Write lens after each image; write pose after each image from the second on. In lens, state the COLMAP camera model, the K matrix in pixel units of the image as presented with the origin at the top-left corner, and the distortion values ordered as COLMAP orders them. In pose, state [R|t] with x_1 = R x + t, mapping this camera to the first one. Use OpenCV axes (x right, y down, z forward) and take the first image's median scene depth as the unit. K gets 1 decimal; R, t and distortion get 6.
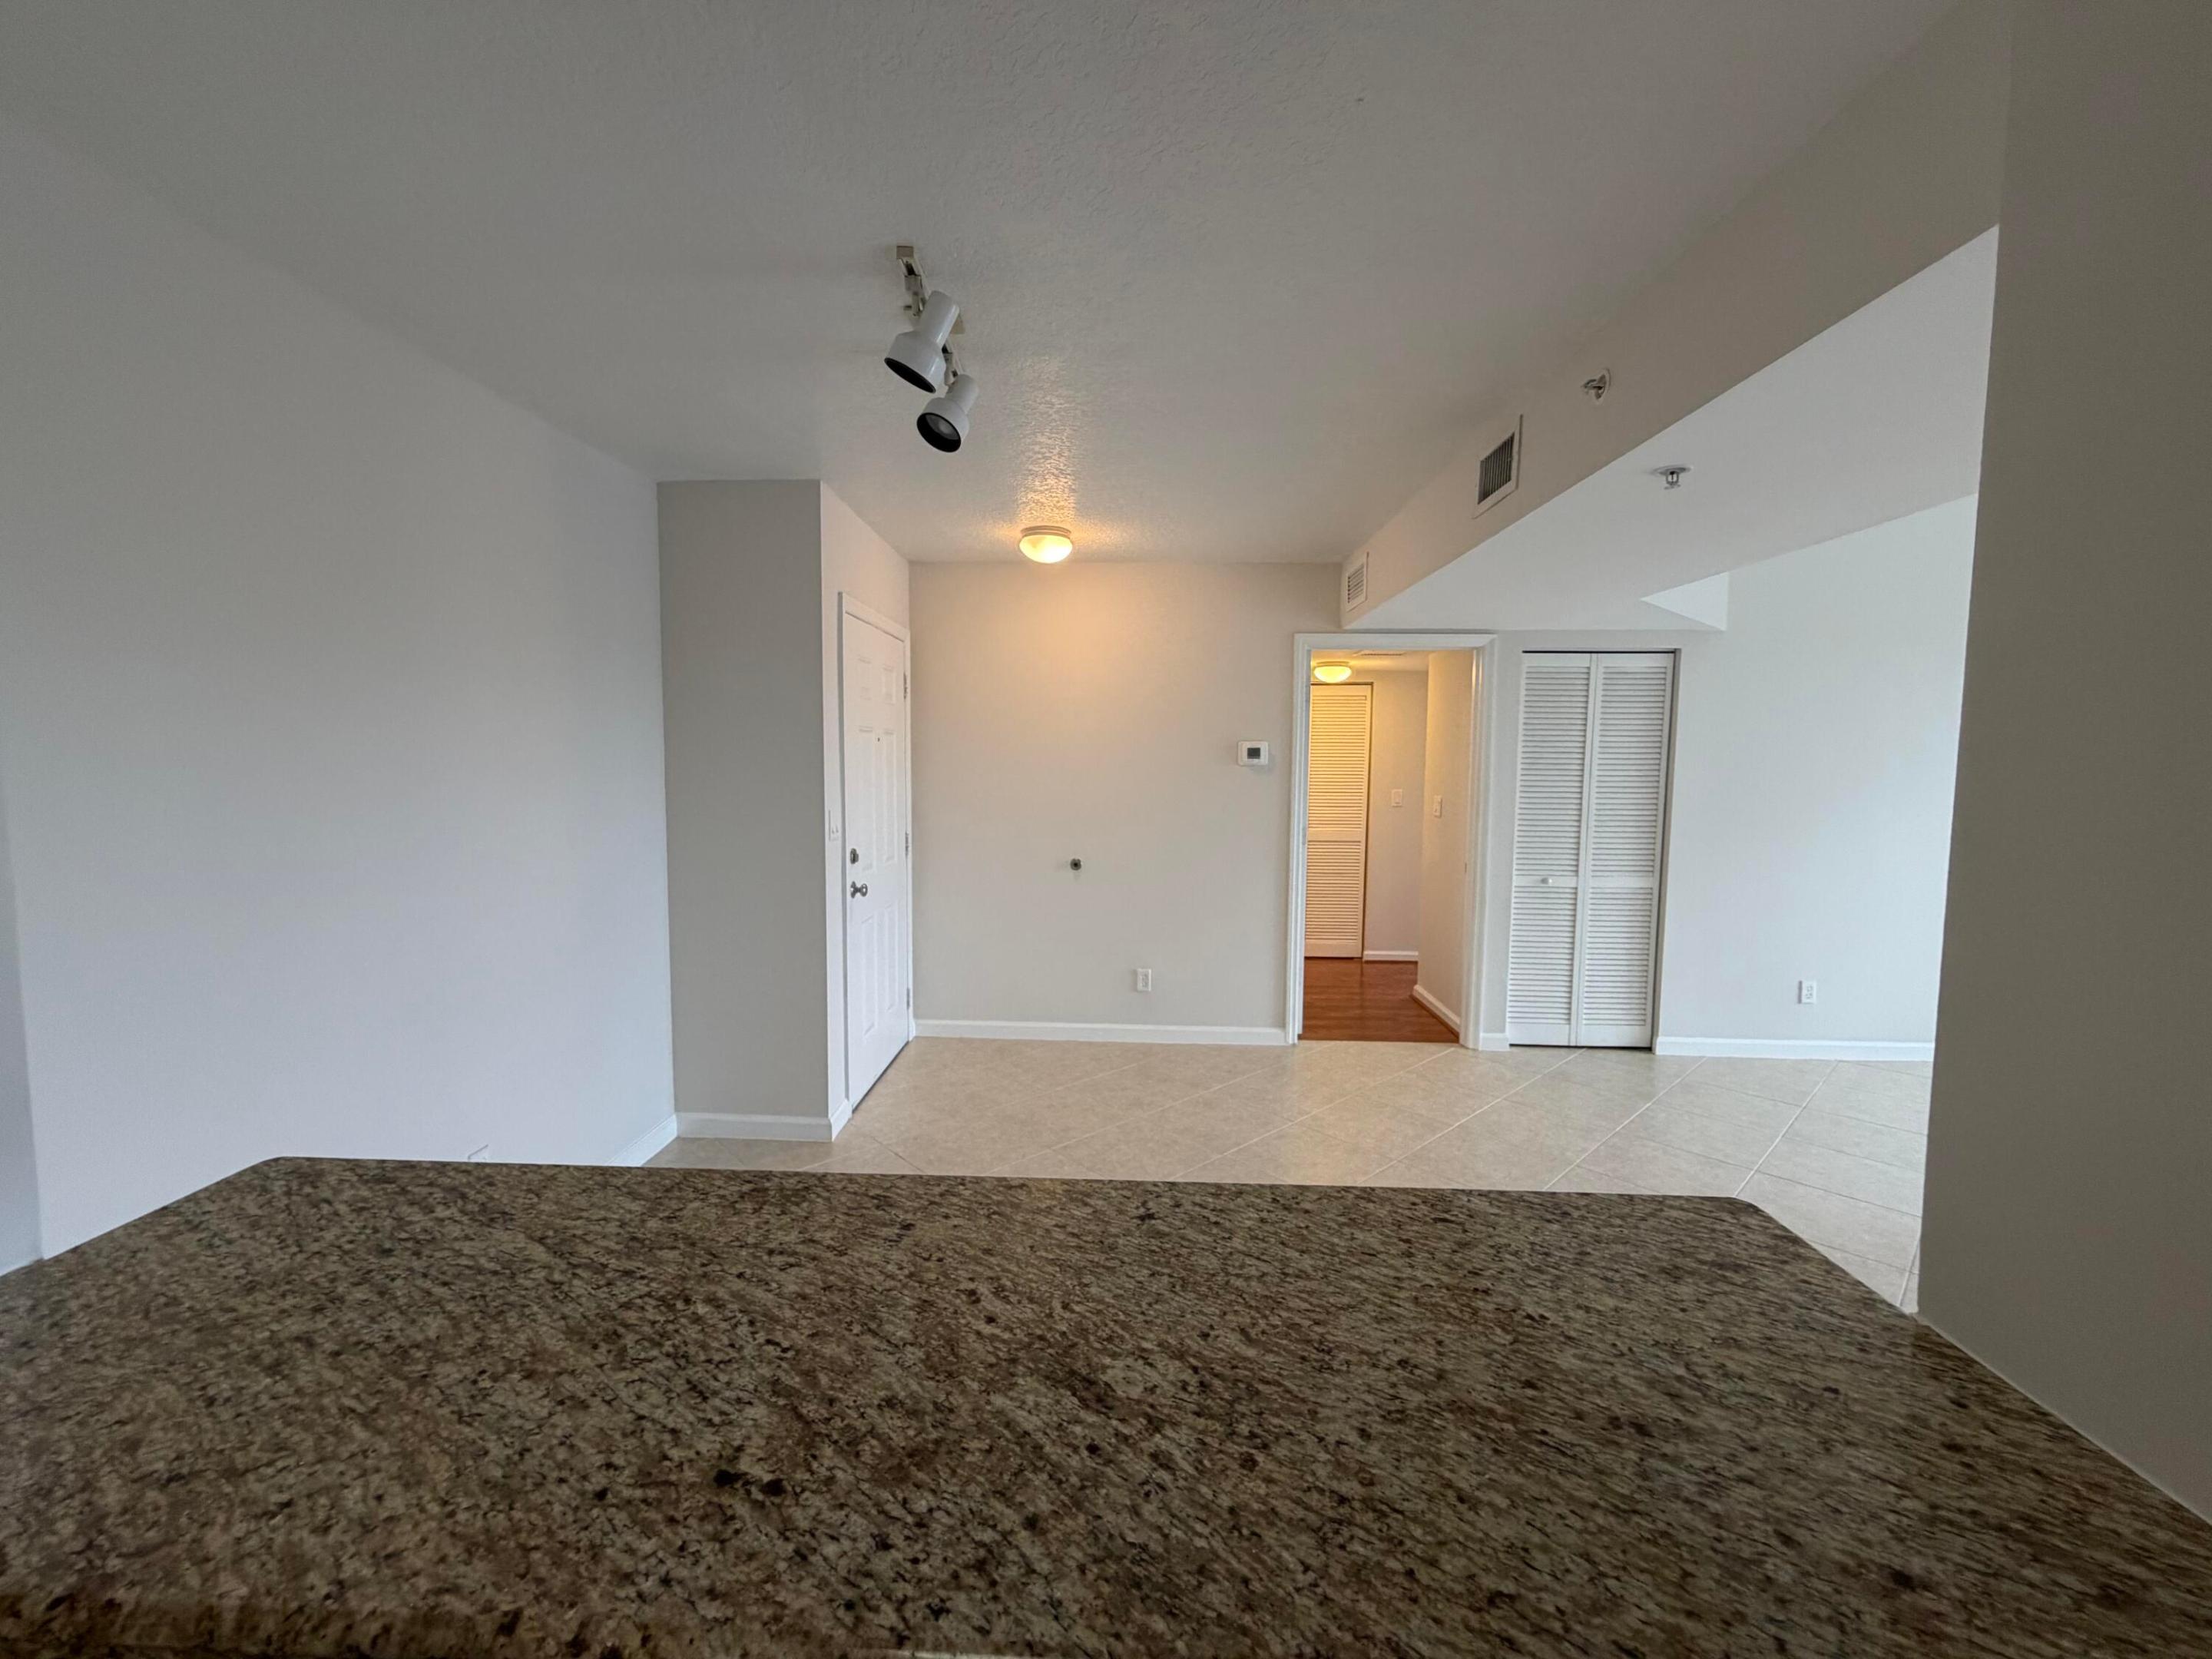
lens RADIAL K [[882.2, 0, 1105.6], [0, 882.2, 823.4], [0, 0, 1]] dist [0.000401, 0.000187]
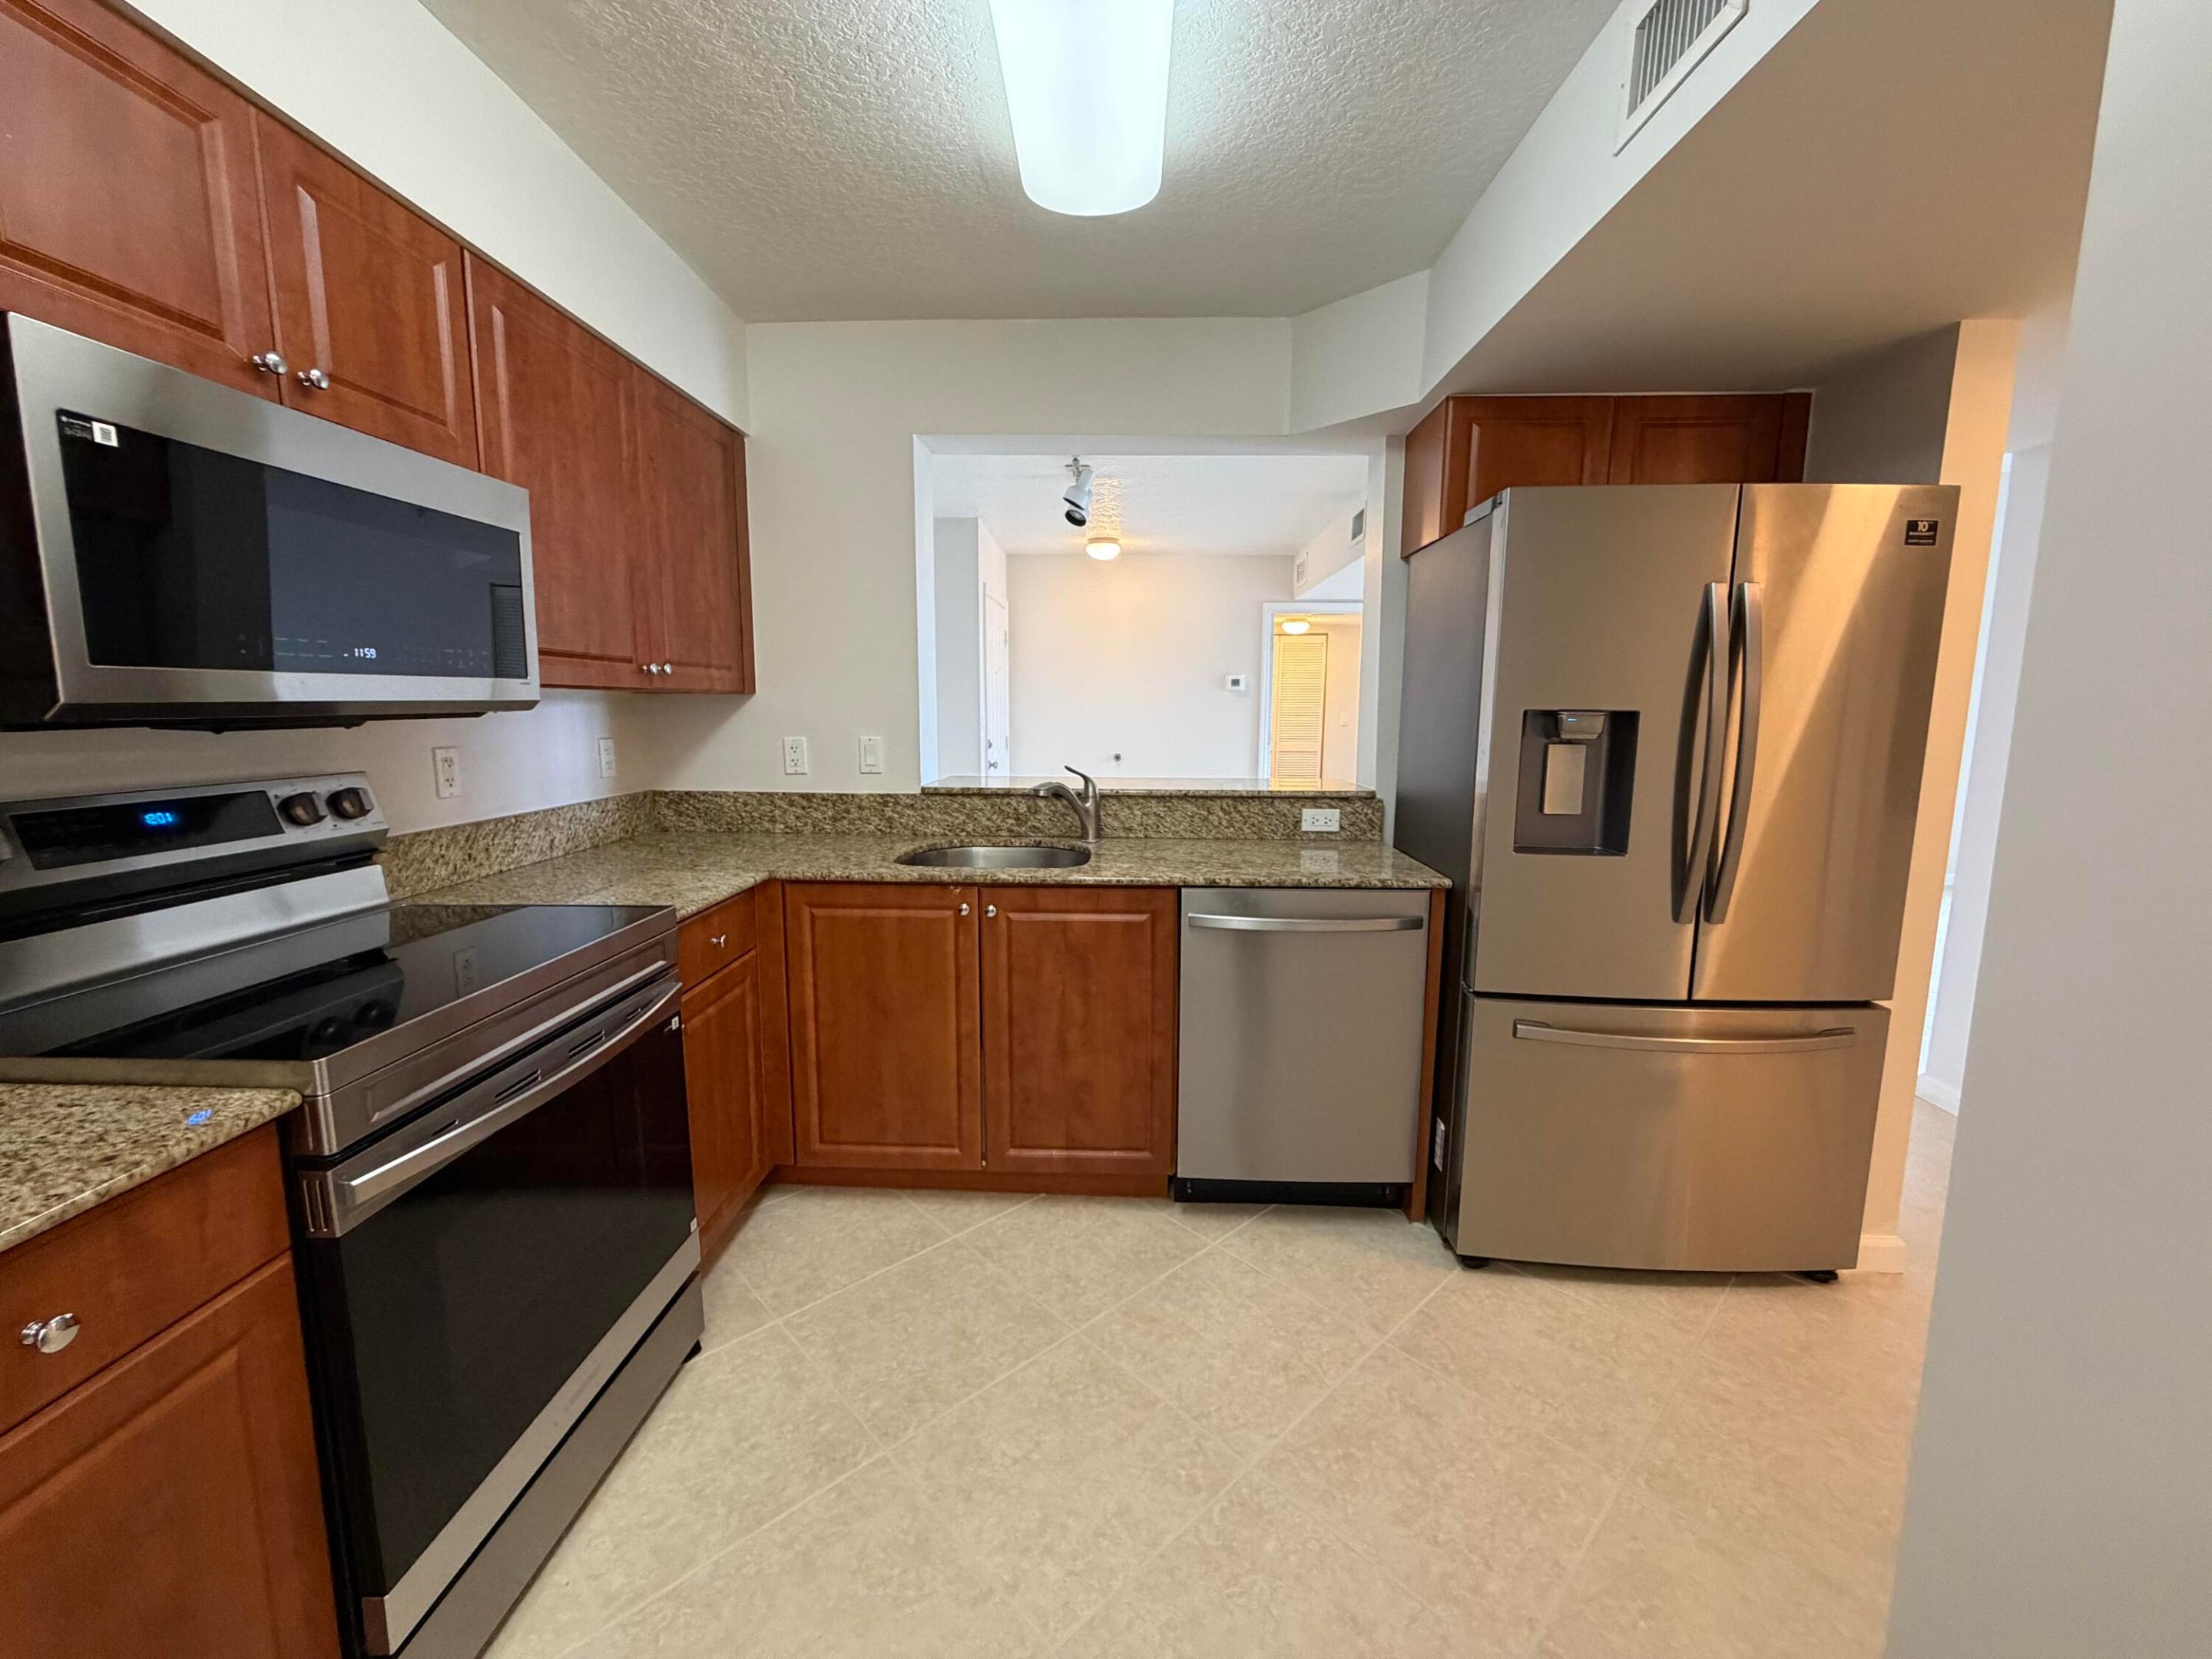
lens RADIAL K [[882.2, 0, 1105.6], [0, 882.2, 823.4], [0, 0, 1]] dist [0.000401, 0.000187]
pose [[0.999989, -0.003031, 0.003551, -0.061509], [0.002810, 0.998159, 0.060585, 0.069643], [-0.003728, -0.060574, 0.998157, -0.528263]]
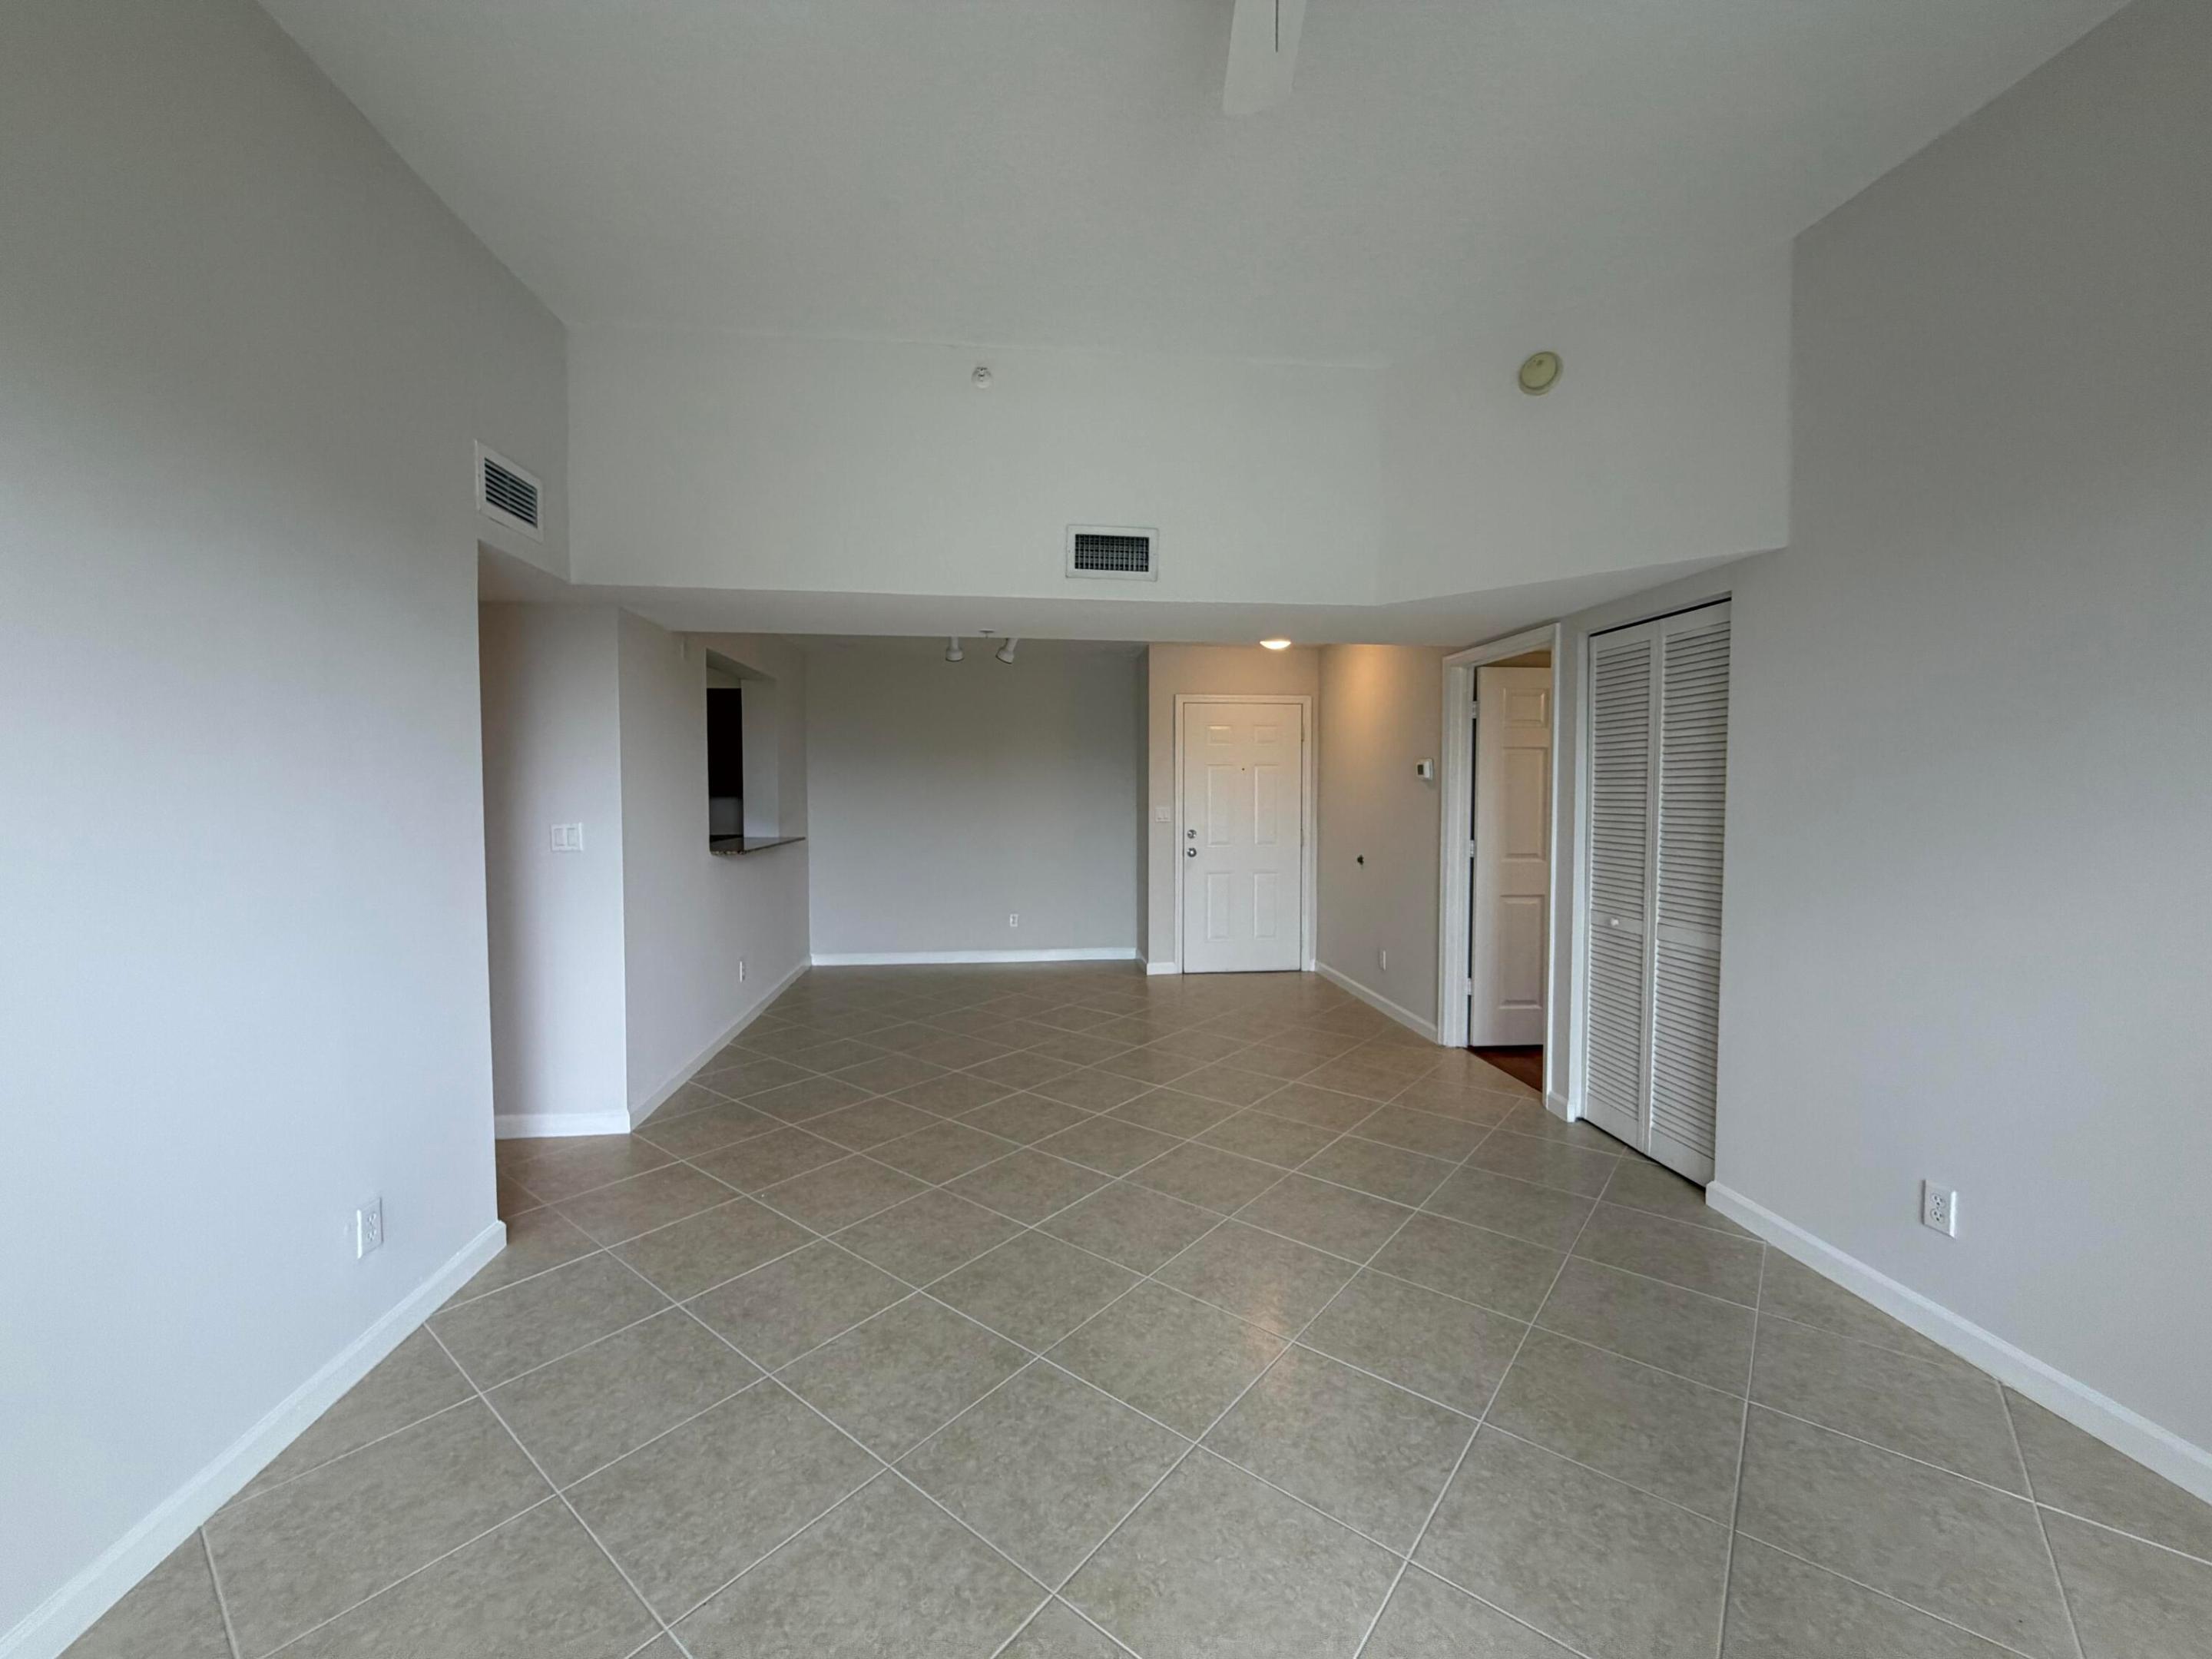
lens RADIAL K [[882.2, 0, 1105.6], [0, 882.2, 823.4], [0, 0, 1]] dist [0.000401, 0.000187]
pose [[0.156271, 0.027962, -0.987318, 1.212192], [-0.070340, 0.997376, 0.017114, -0.002414], [0.985206, 0.066774, 0.157828, 0.435375]]
